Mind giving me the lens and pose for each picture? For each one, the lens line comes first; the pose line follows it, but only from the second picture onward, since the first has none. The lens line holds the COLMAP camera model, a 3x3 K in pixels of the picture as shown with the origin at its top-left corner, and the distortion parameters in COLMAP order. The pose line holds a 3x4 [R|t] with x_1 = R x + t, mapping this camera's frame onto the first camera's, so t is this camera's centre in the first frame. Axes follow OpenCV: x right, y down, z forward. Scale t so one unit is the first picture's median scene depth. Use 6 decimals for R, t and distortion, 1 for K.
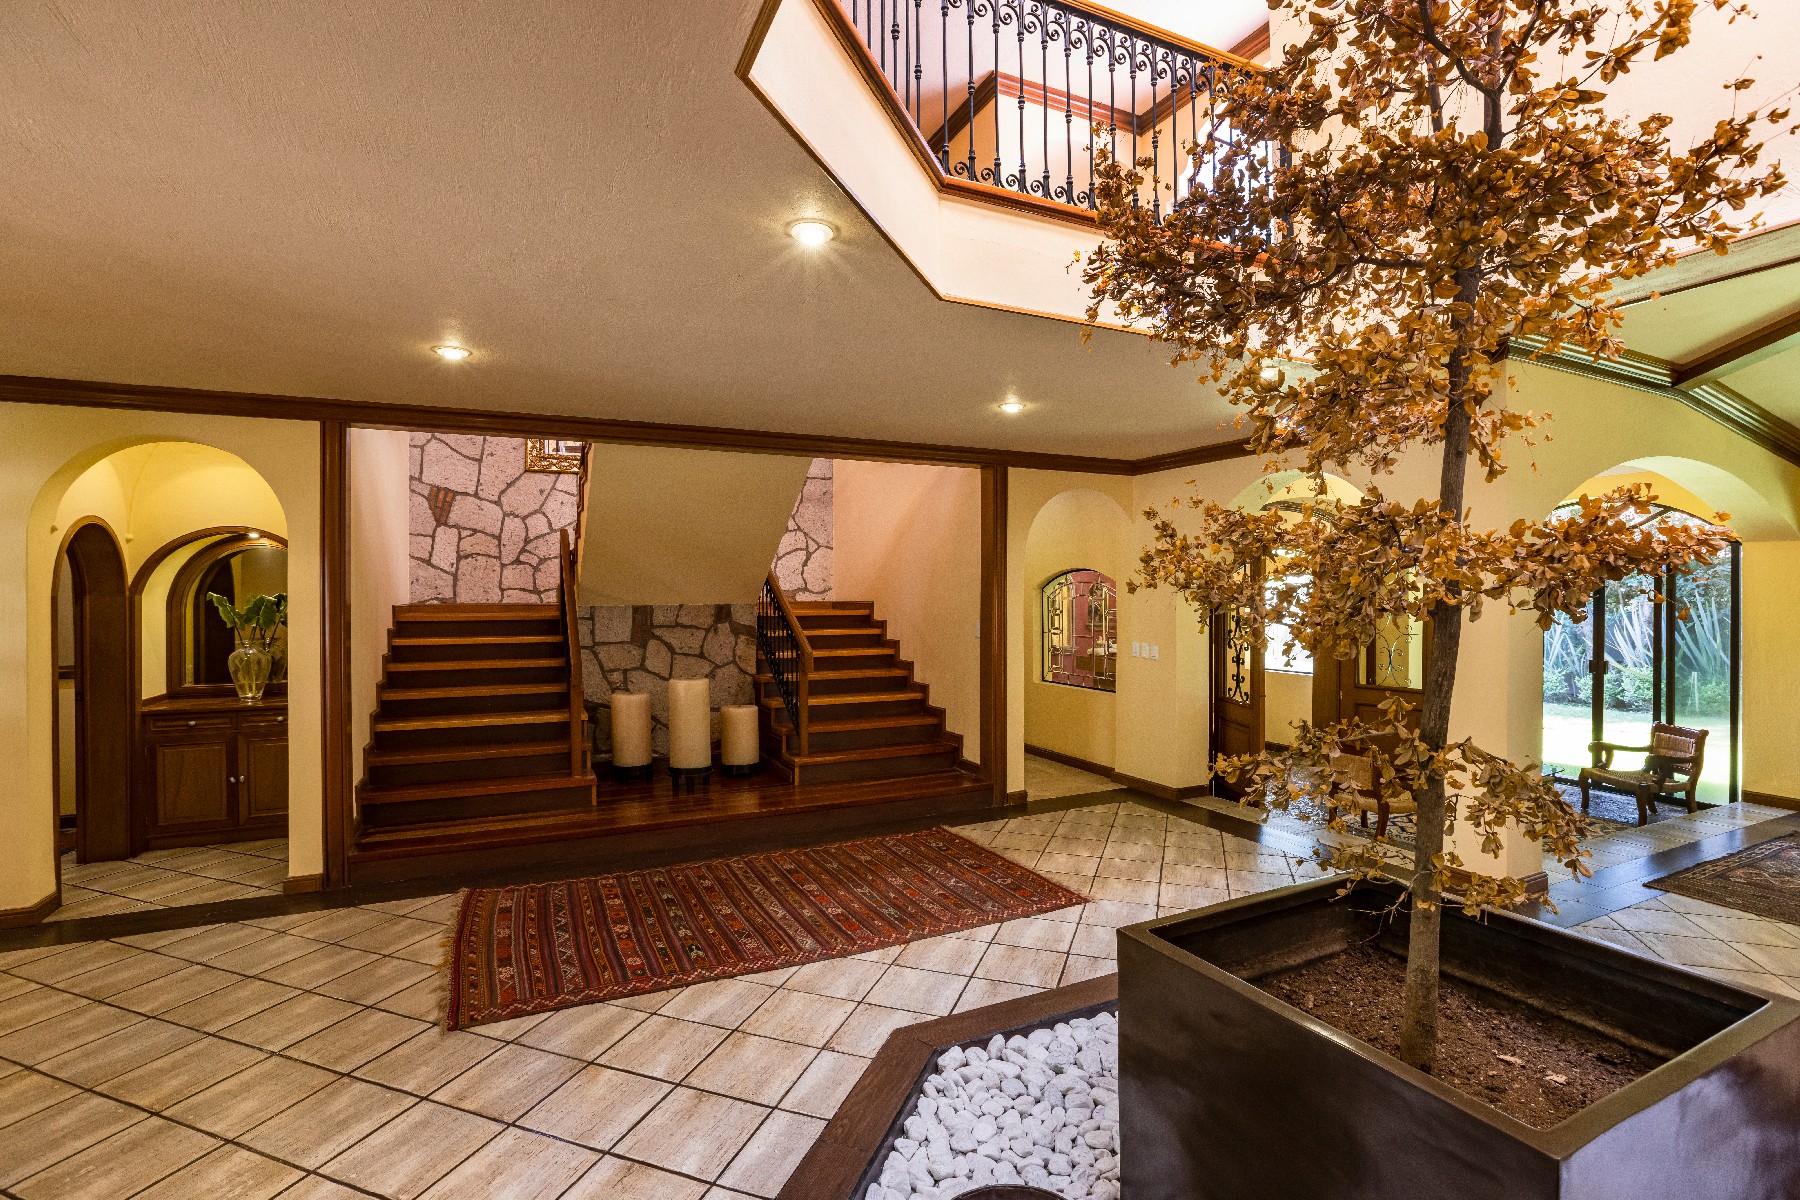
lens RADIAL K [[814.4, 0, 892.8], [0, 814.4, 599.9], [0, 0, 1]] dist [-0.029786, 0.001387]
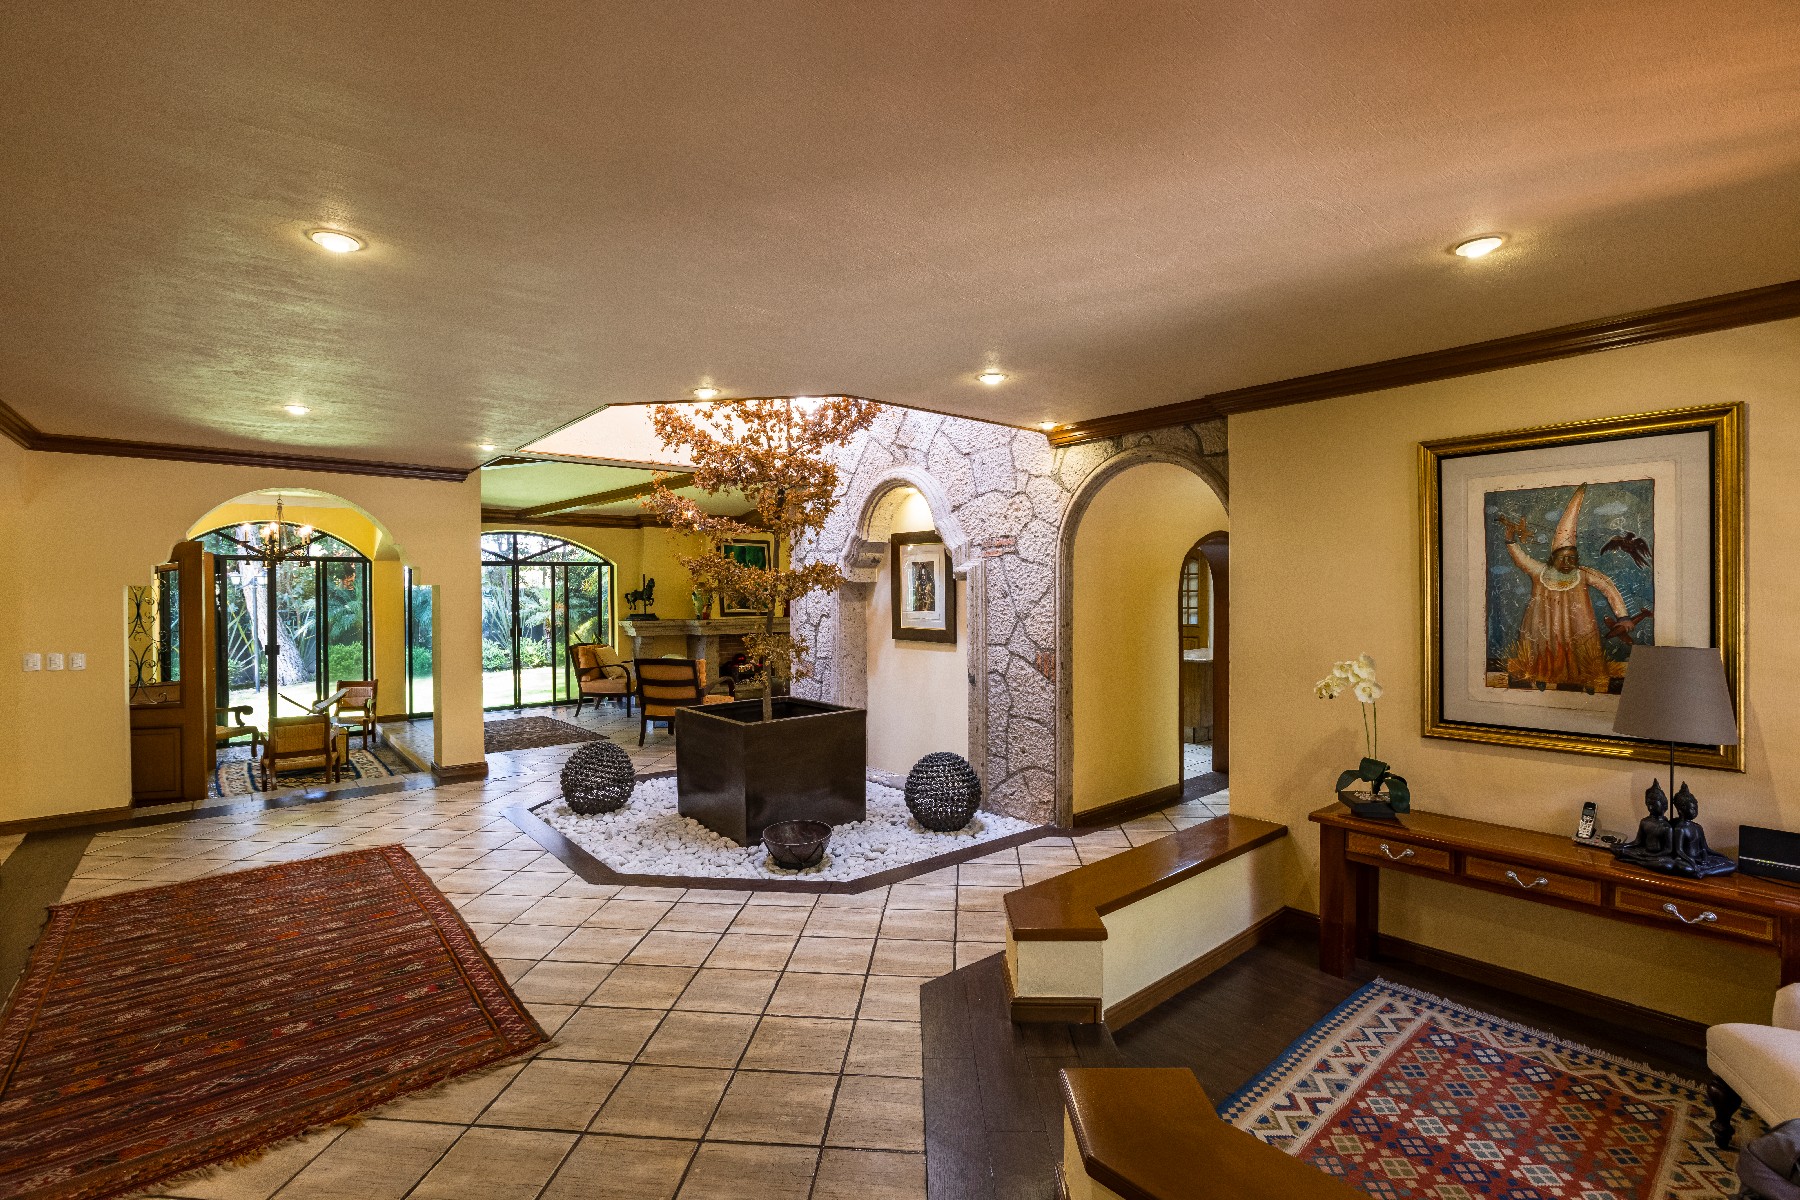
lens RADIAL K [[814.4, 0, 892.0], [0, 814.4, 598.1], [0, 0, 1]] dist [-0.029786, 0.001387]
pose [[-0.268343, 0.001623, 0.963322, -1.334784], [0.008433, 0.999964, 0.000665, 0.006380], [-0.963287, 0.008302, -0.268347, 0.722509]]
